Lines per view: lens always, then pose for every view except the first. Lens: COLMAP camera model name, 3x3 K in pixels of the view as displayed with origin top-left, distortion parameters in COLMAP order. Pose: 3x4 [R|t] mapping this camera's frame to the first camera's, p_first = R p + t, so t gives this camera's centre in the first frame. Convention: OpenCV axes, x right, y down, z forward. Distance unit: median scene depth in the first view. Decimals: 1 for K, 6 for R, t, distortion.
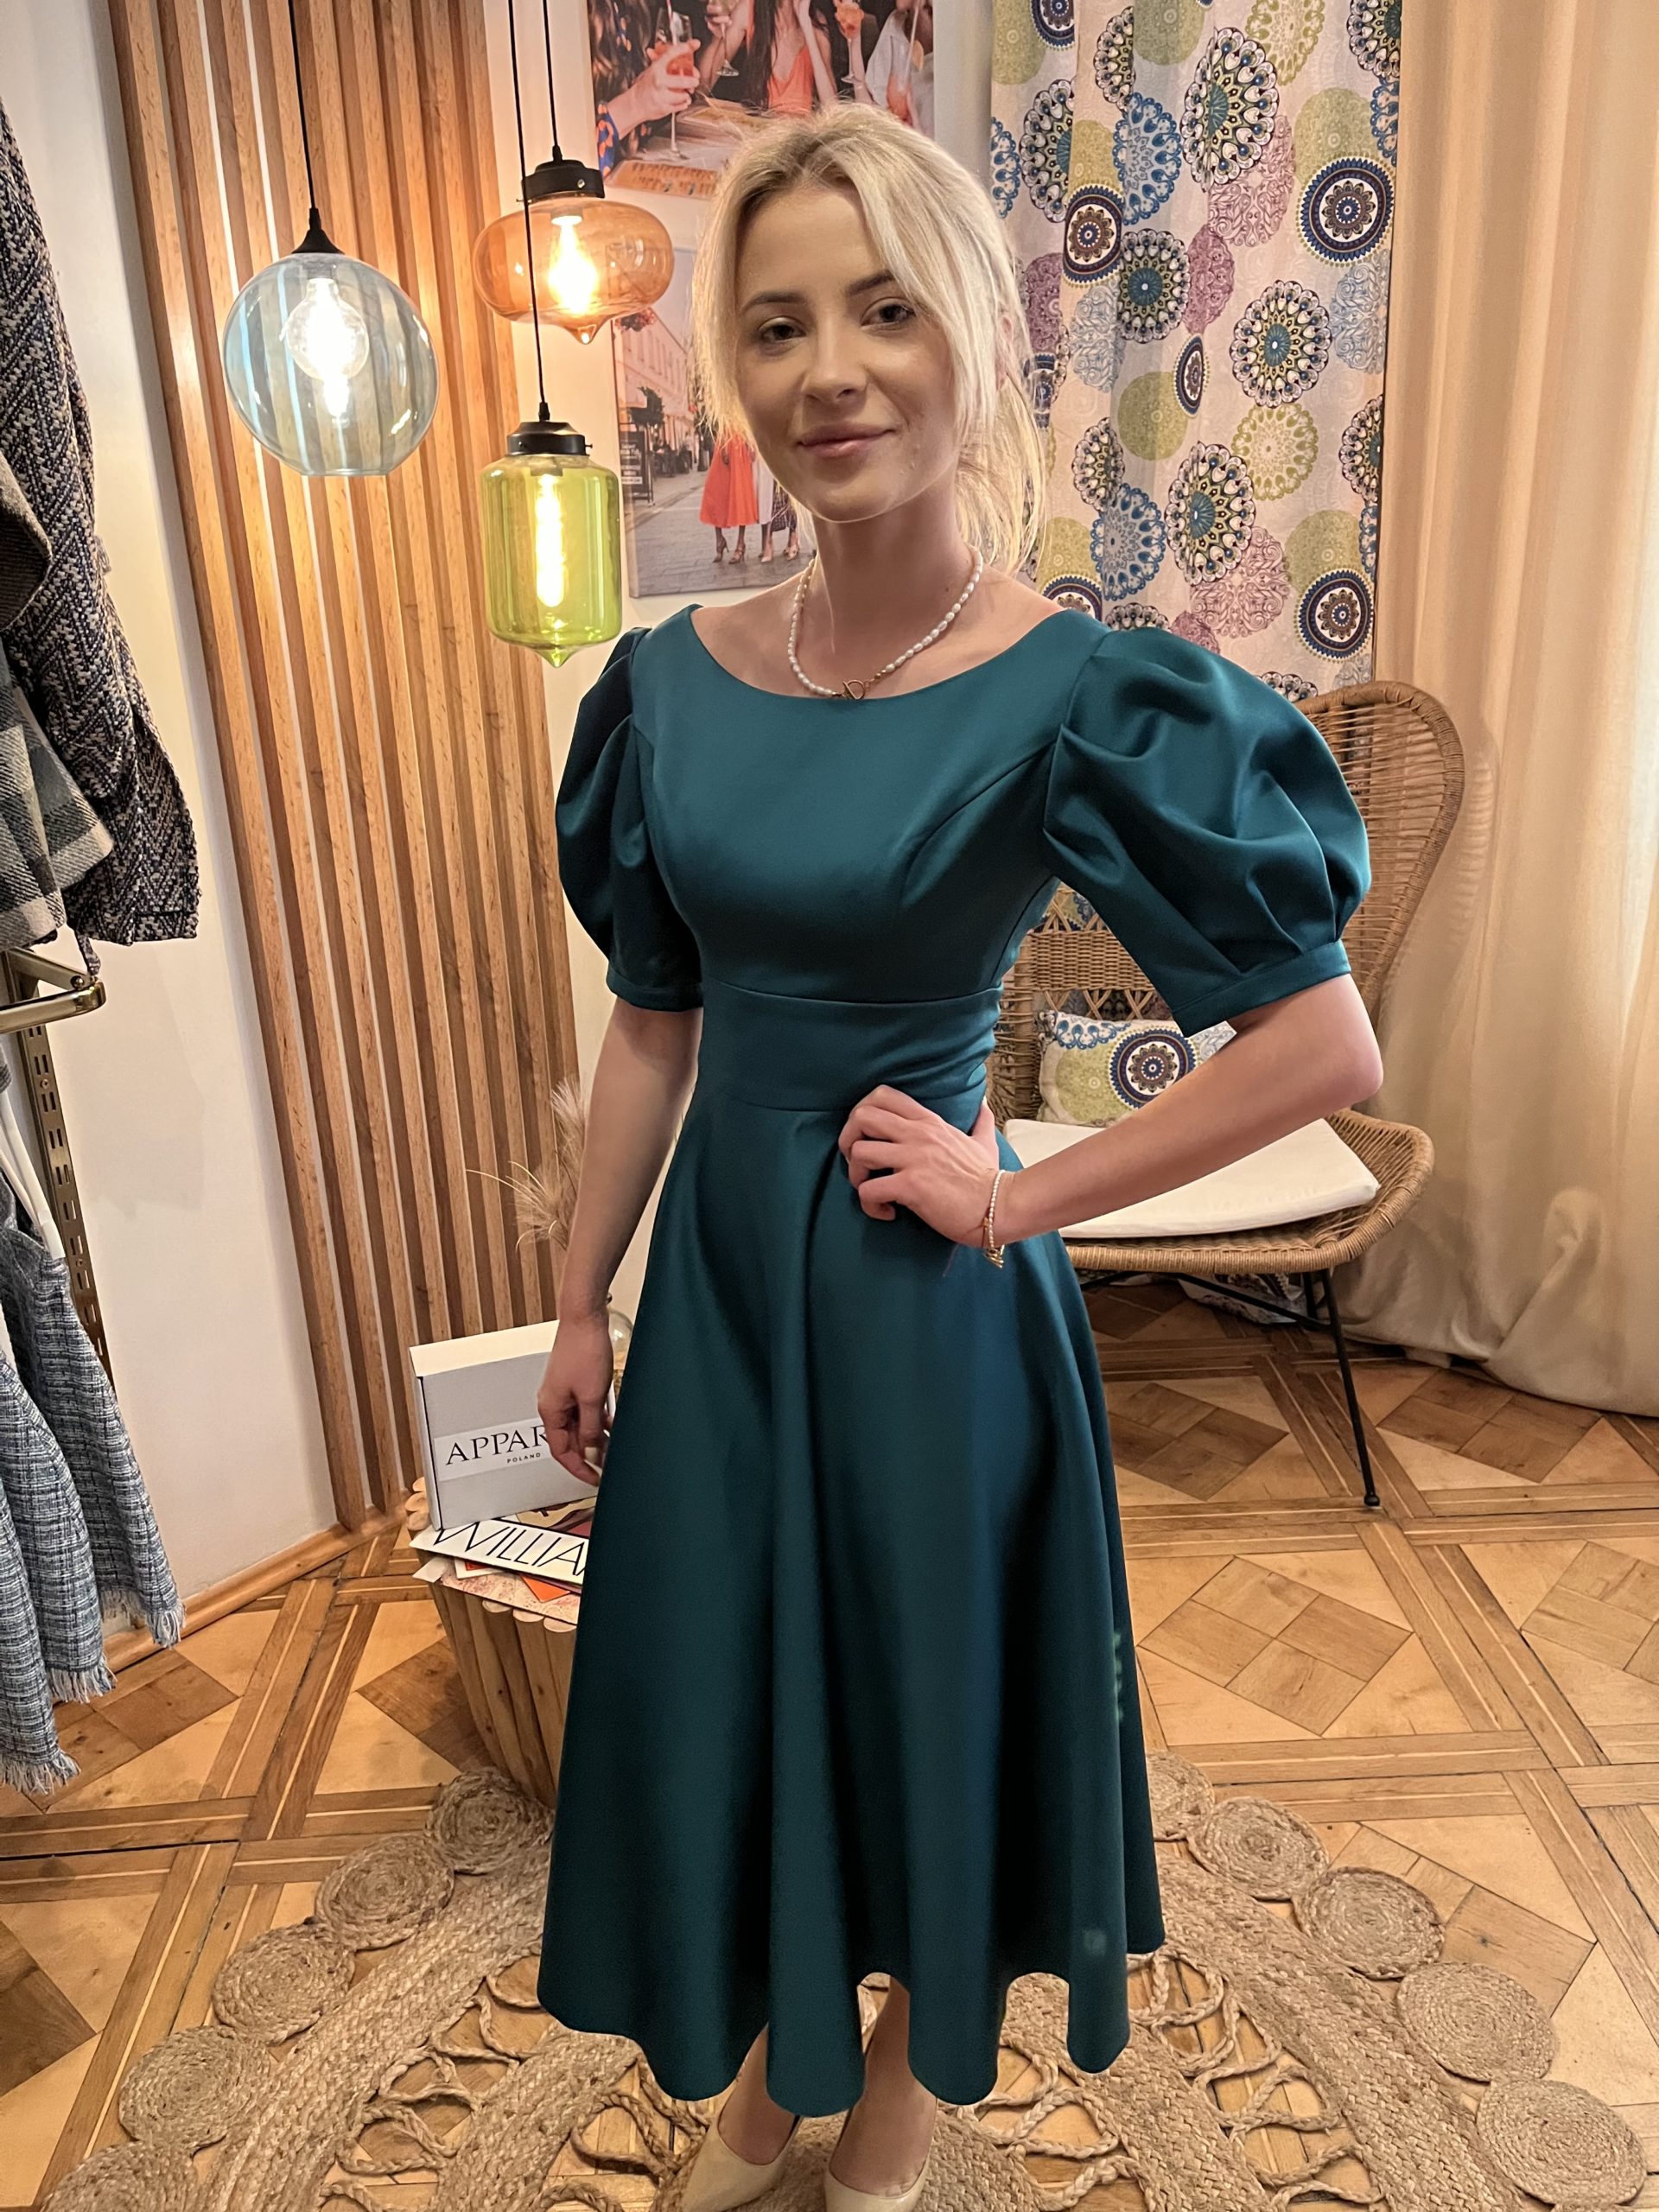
lens RADIAL K [[1680.9, 0, 846.7], [0, 1680.9, 1110.0], [0, 0, 1]] dist [0.068134, -0.102260]
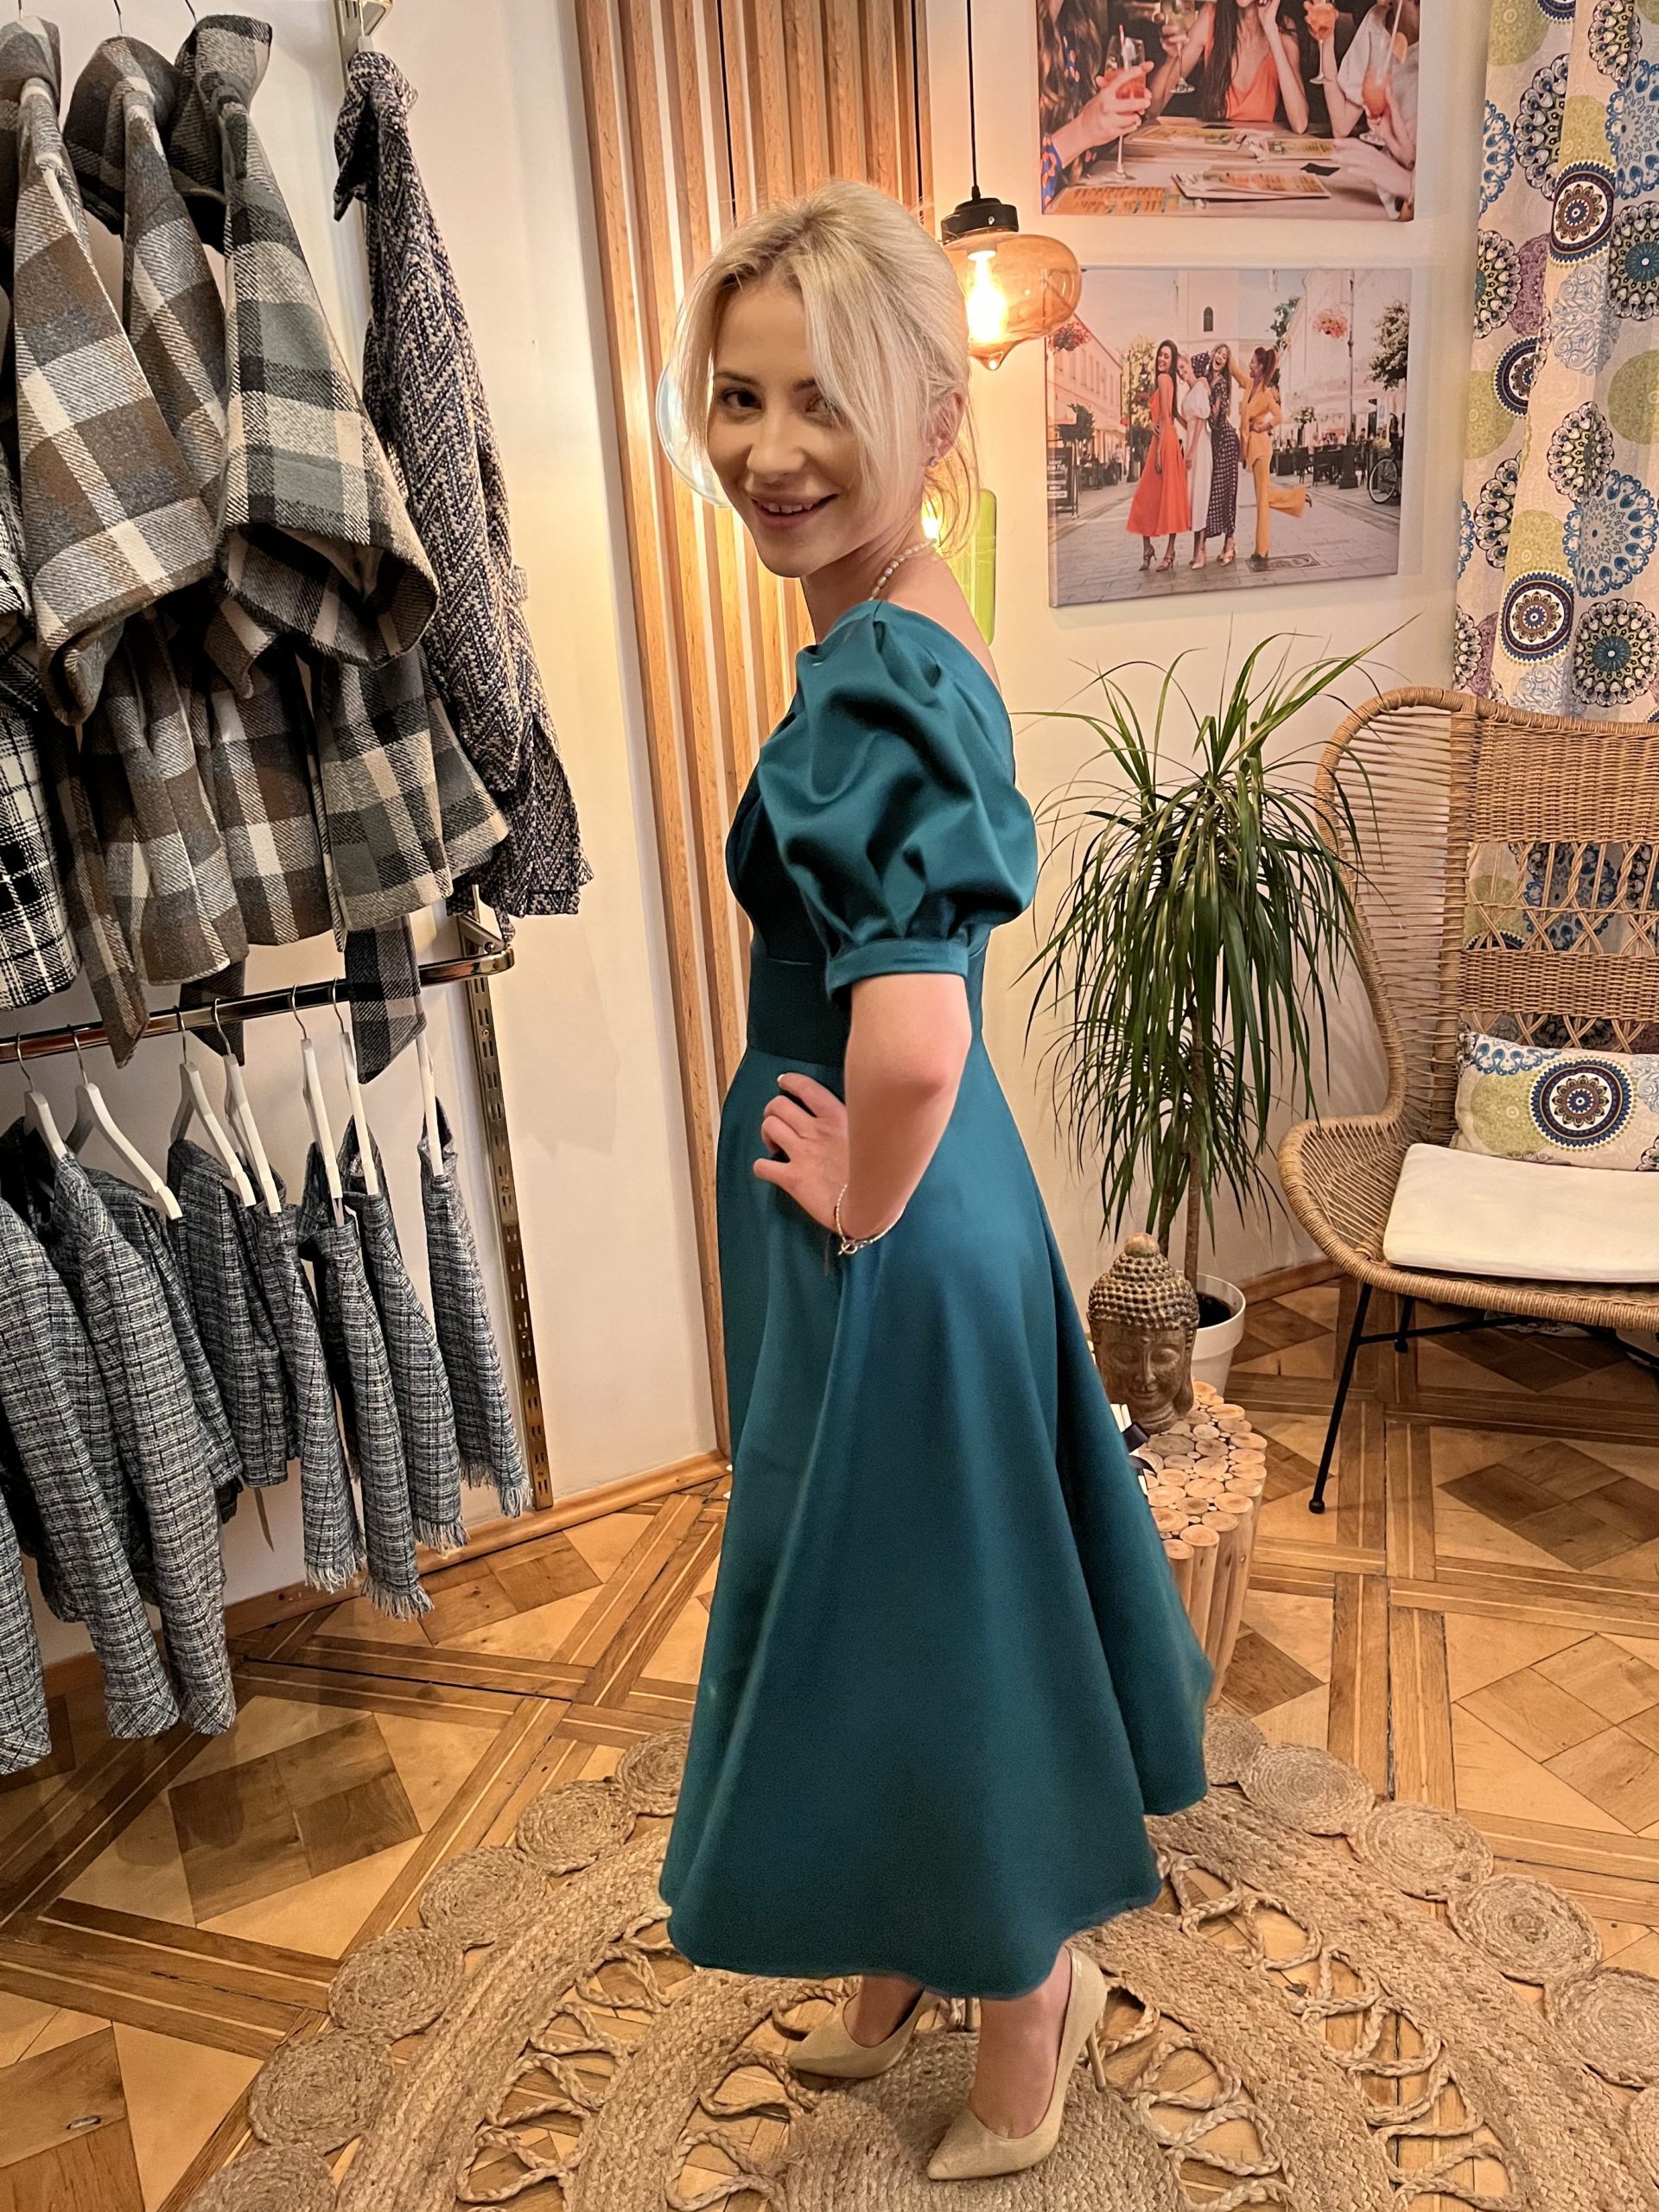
lens RADIAL K [[1680.9, 0, 817.8], [0, 1680.9, 1107.5], [0, 0, 1]] dist [0.068134, -0.102260]
pose [[0.935979, 0.081179, -0.342569, 0.120493], [-0.082152, 0.996551, 0.011695, 0.002459], [0.342337, 0.017197, 0.939420, -0.018449]]
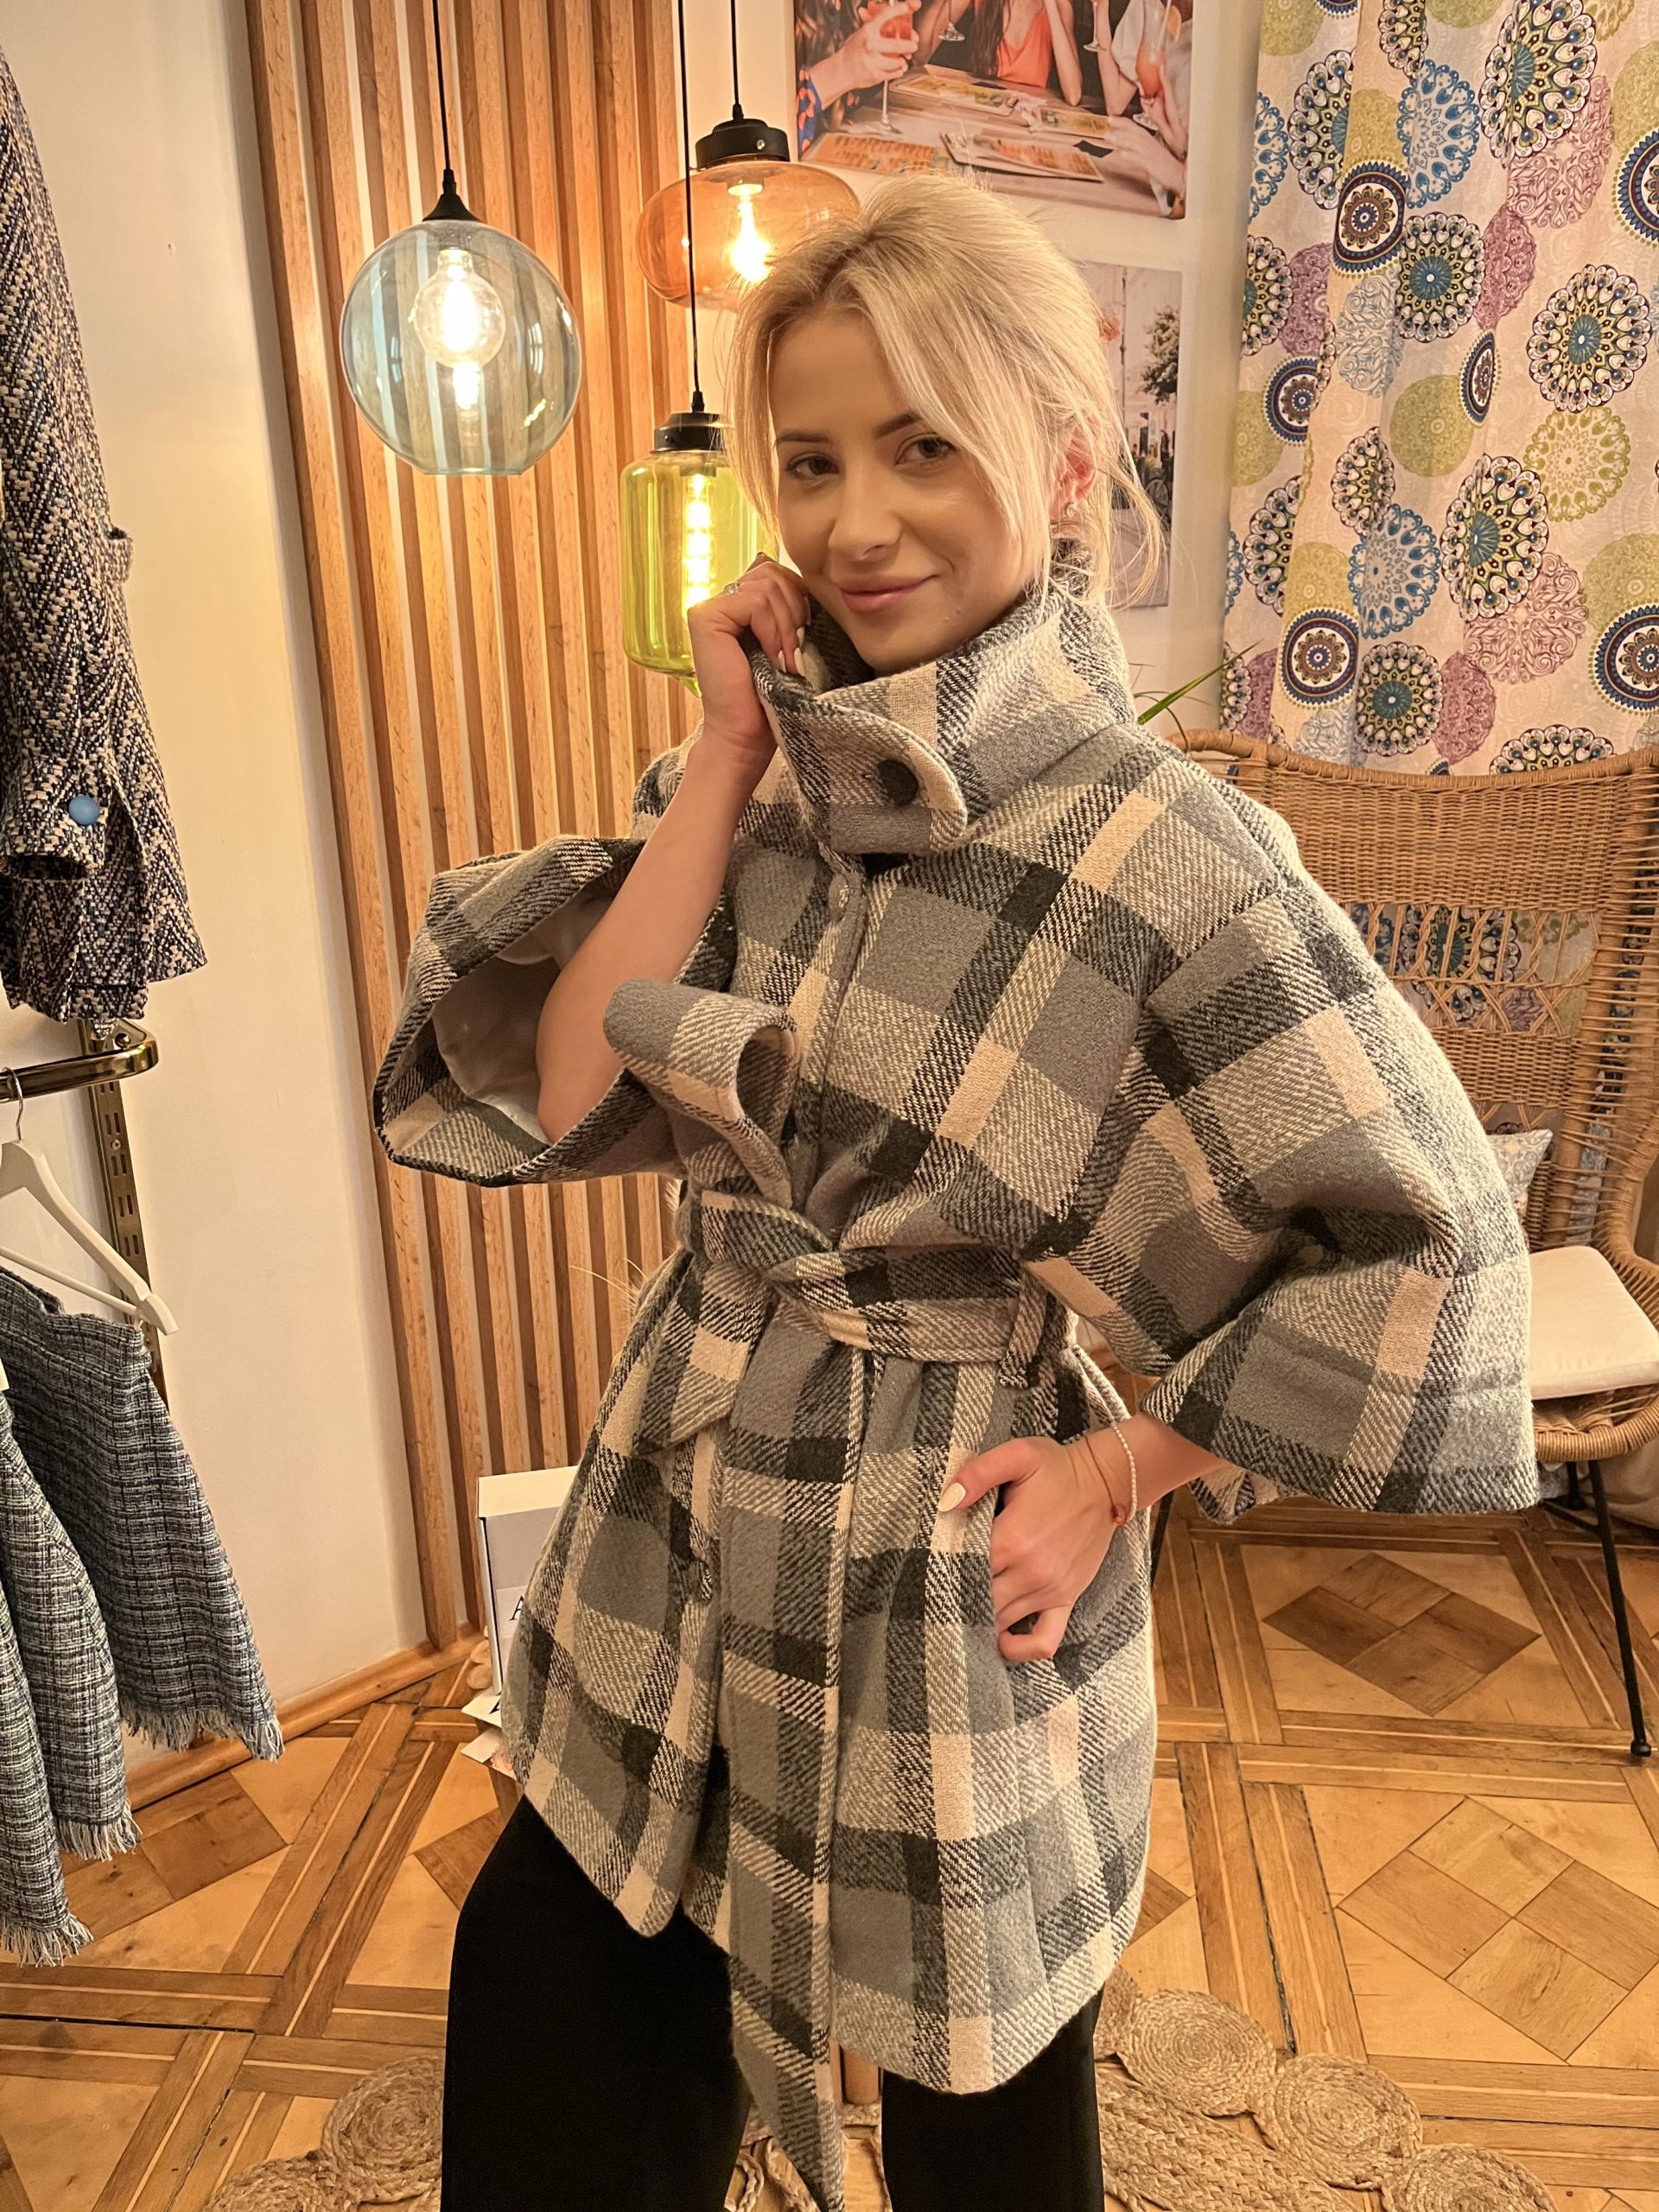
lens RADIAL K [[1680.9, 0, 833.1], [0, 1680.9, 1107.4], [0, 0, 1]] dist [0.068134, -0.102260]
pose [[0.988694, 0.055011, -0.139494, 0.022316], [-0.058646, 0.998035, -0.022077, -0.030298], [0.138005, 0.030008, 0.989977, 0.129687]]
